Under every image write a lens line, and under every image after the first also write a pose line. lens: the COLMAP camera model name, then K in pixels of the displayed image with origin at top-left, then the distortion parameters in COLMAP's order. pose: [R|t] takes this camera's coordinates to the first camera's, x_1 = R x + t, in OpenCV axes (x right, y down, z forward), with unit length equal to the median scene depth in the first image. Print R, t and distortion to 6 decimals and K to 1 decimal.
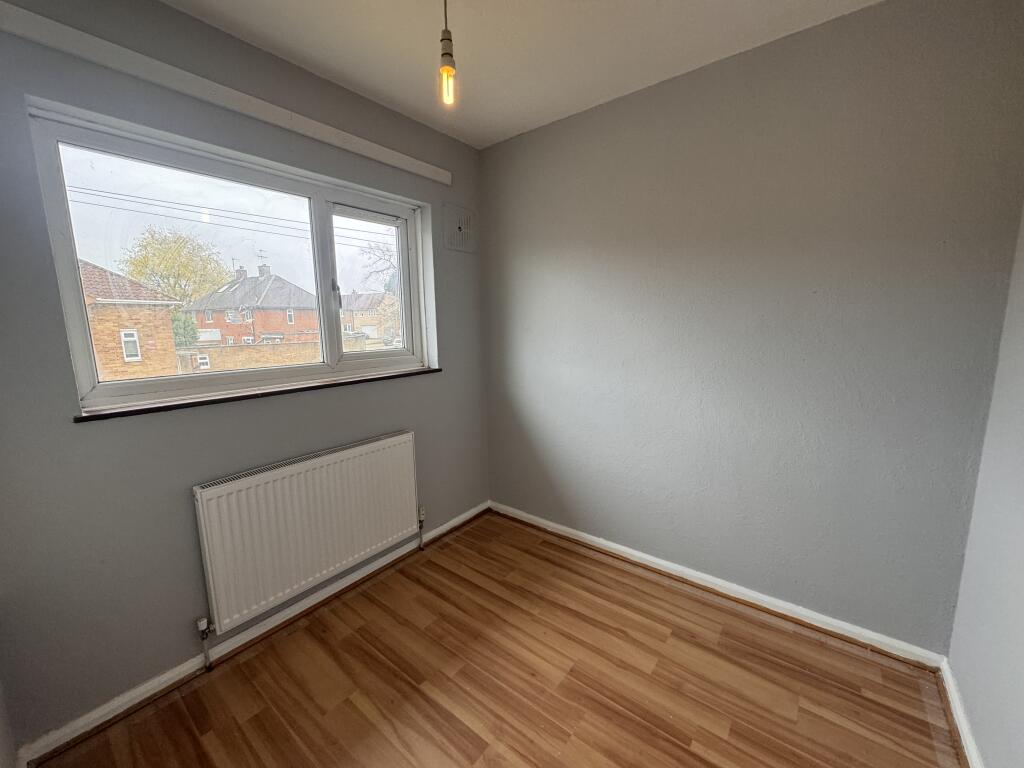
lens RADIAL K [[406.5, 0, 512.6], [0, 406.5, 384.1], [0, 0, 1]] dist [-0.002827, 0.000089]
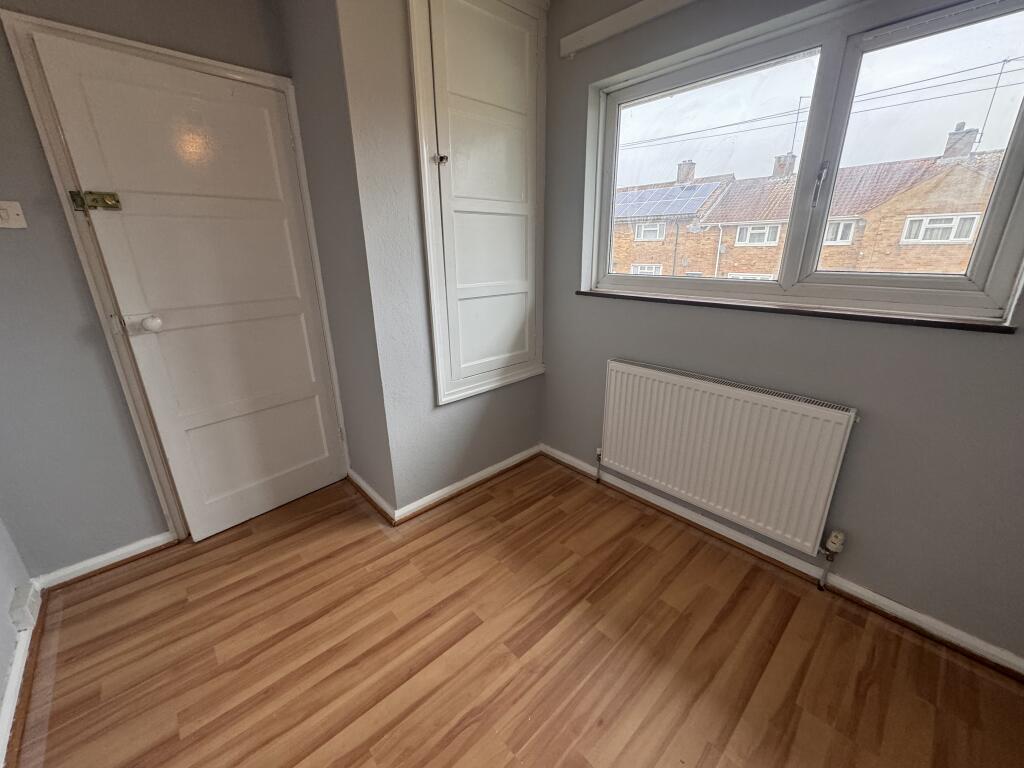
lens RADIAL K [[406.5, 0, 512.6], [0, 406.5, 384.1], [0, 0, 1]] dist [-0.002827, 0.000089]
pose [[-0.160597, 0.329124, -0.930530, 0.504996], [-0.138030, 0.926014, 0.351349, -0.087345], [0.977321, 0.184867, -0.103286, 0.719137]]
